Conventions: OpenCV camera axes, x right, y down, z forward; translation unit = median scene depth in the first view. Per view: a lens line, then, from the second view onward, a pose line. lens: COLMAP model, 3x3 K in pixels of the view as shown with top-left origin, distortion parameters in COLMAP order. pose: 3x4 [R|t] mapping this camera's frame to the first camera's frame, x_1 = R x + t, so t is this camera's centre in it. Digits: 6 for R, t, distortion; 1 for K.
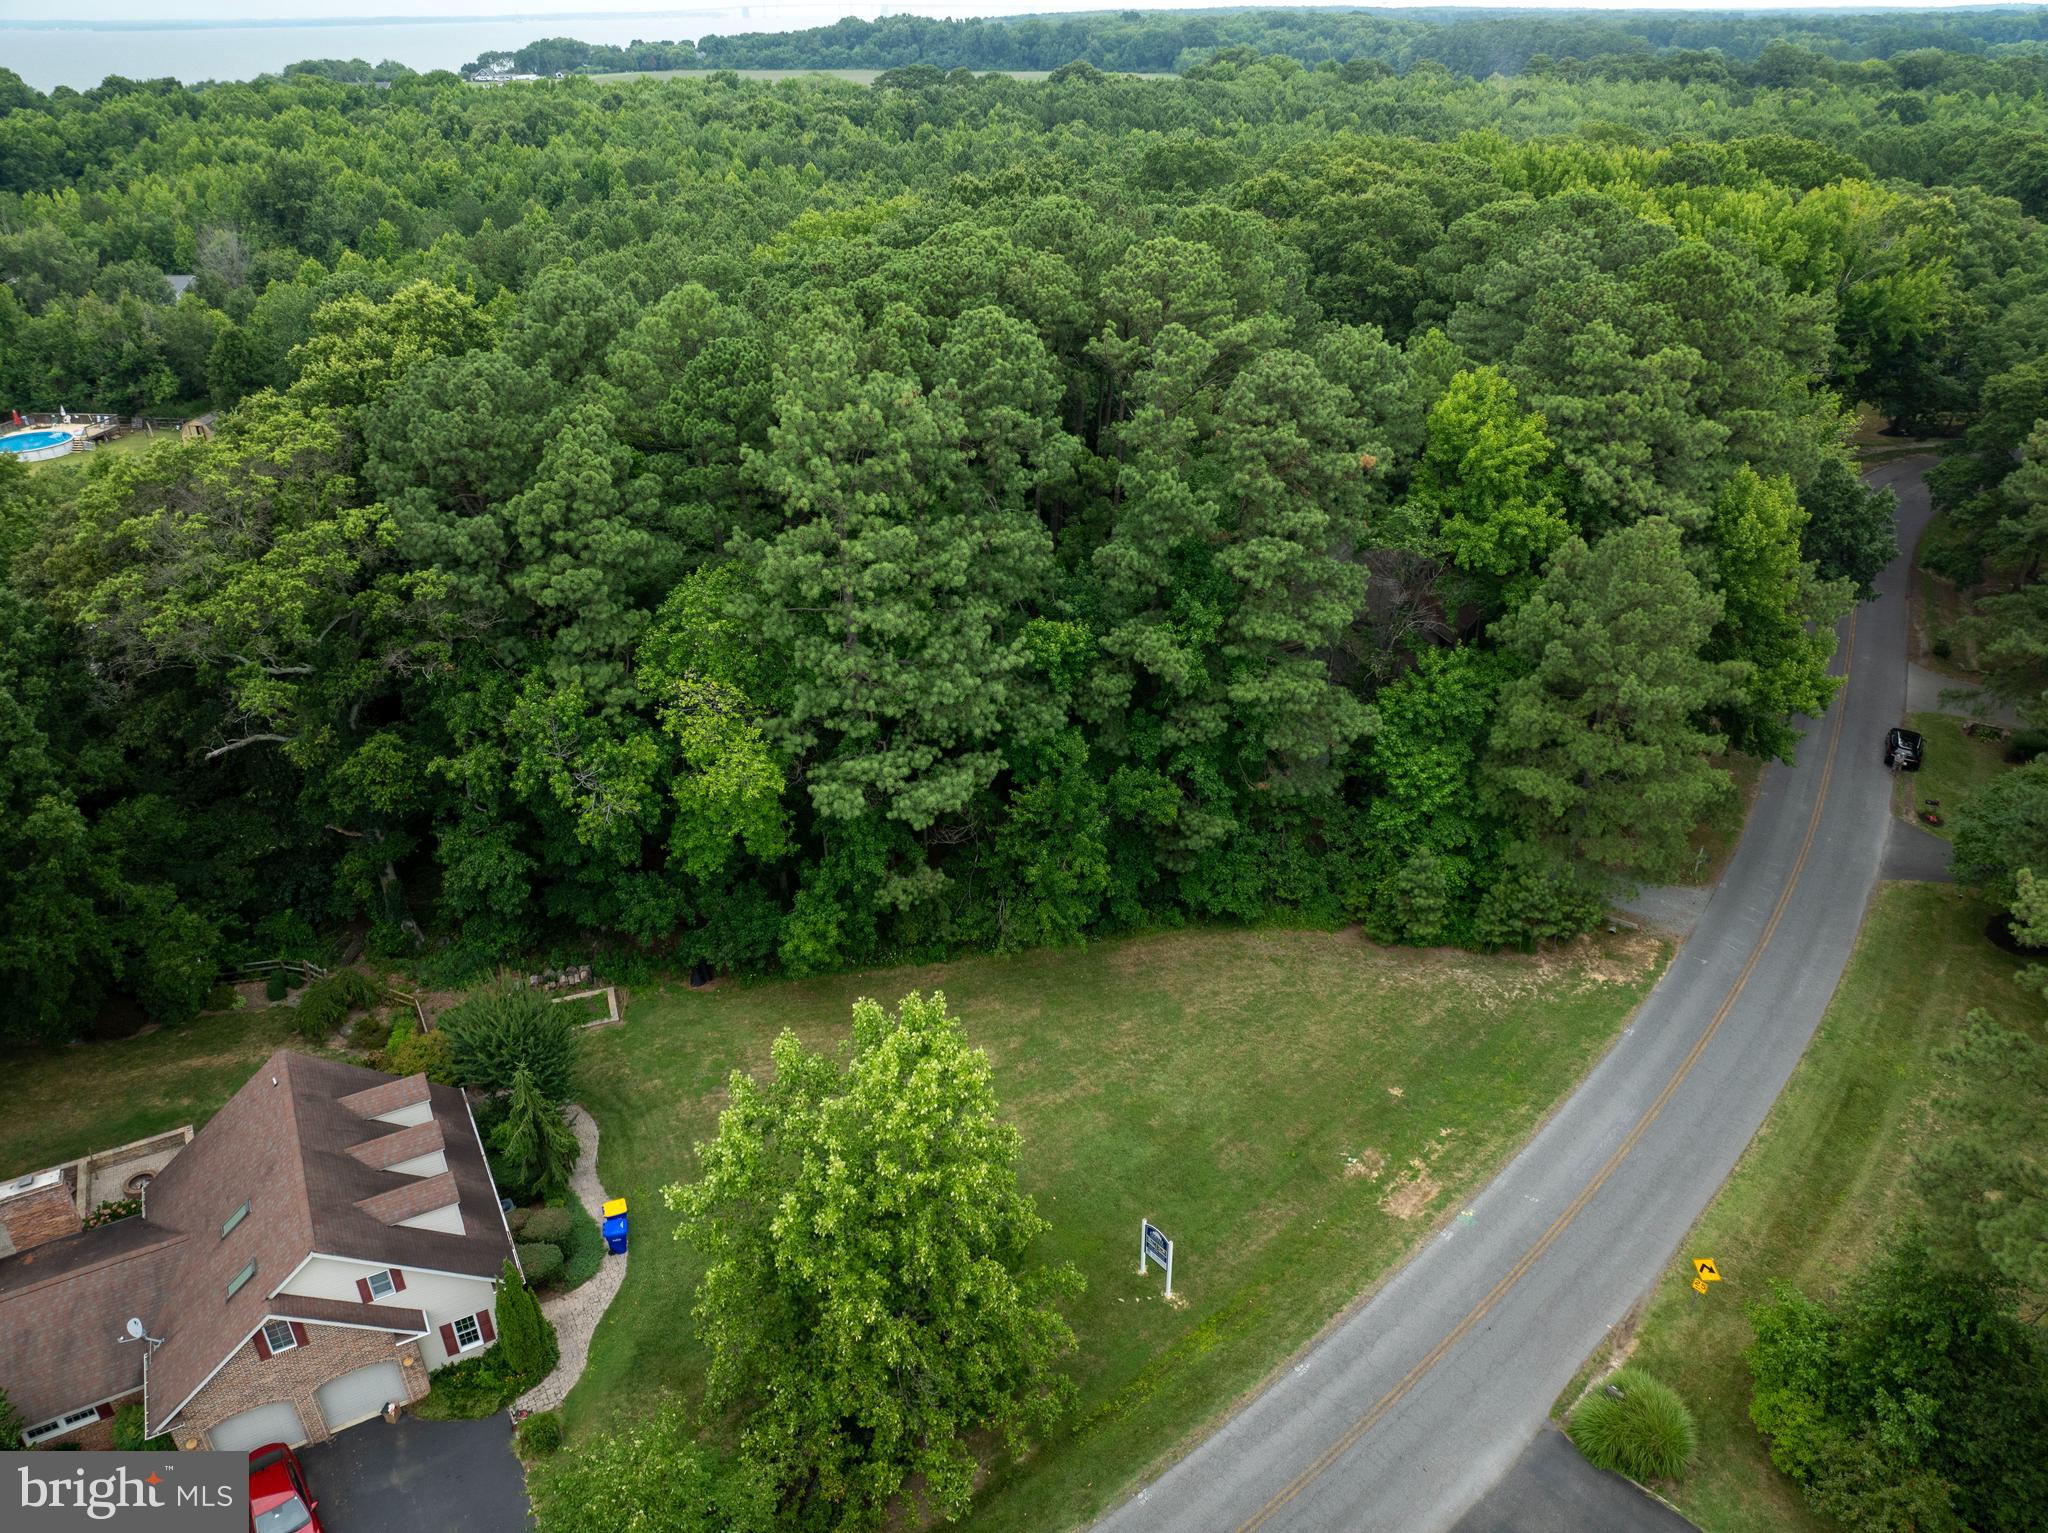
lens RADIAL K [[1442.5, 0, 1029.4], [0, 1442.5, 768.5], [0, 0, 1]] dist [-0.044143, 0.002555]
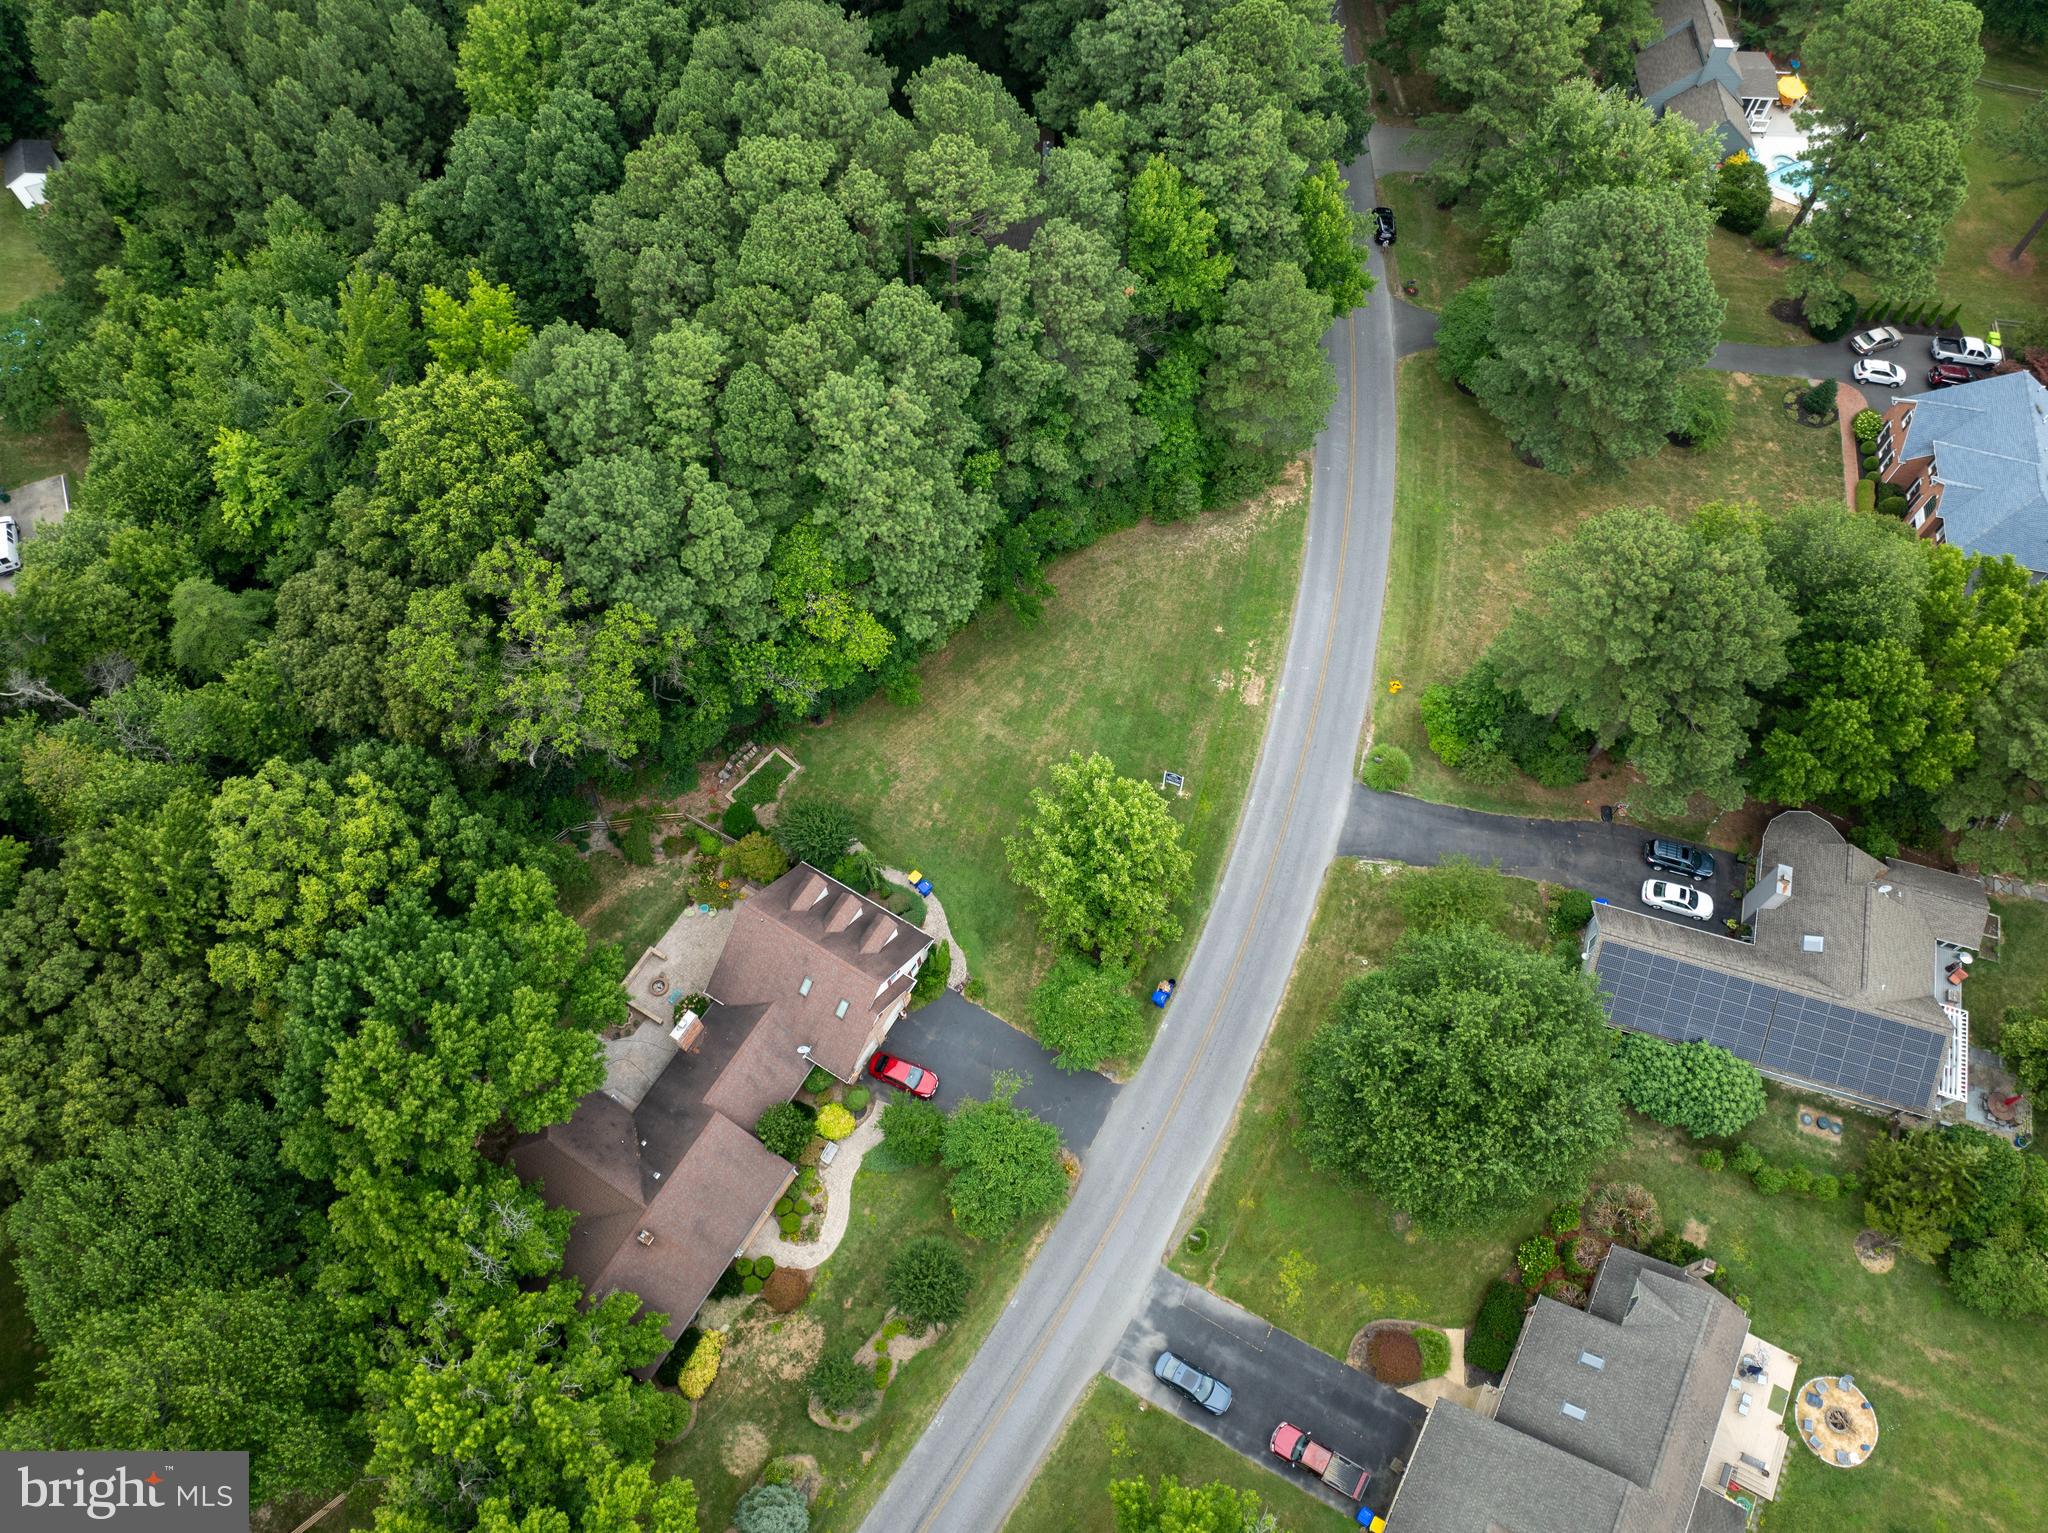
lens RADIAL K [[1434.1, 0, 1027.9], [0, 1434.1, 768.8], [0, 0, 1]] dist [-0.035094, -0.001285]
pose [[0.871611, -0.432153, 0.231383, -0.487859], [0.231295, 0.778733, 0.583161, -0.804758], [-0.432200, -0.454772, 0.778707, -0.445587]]
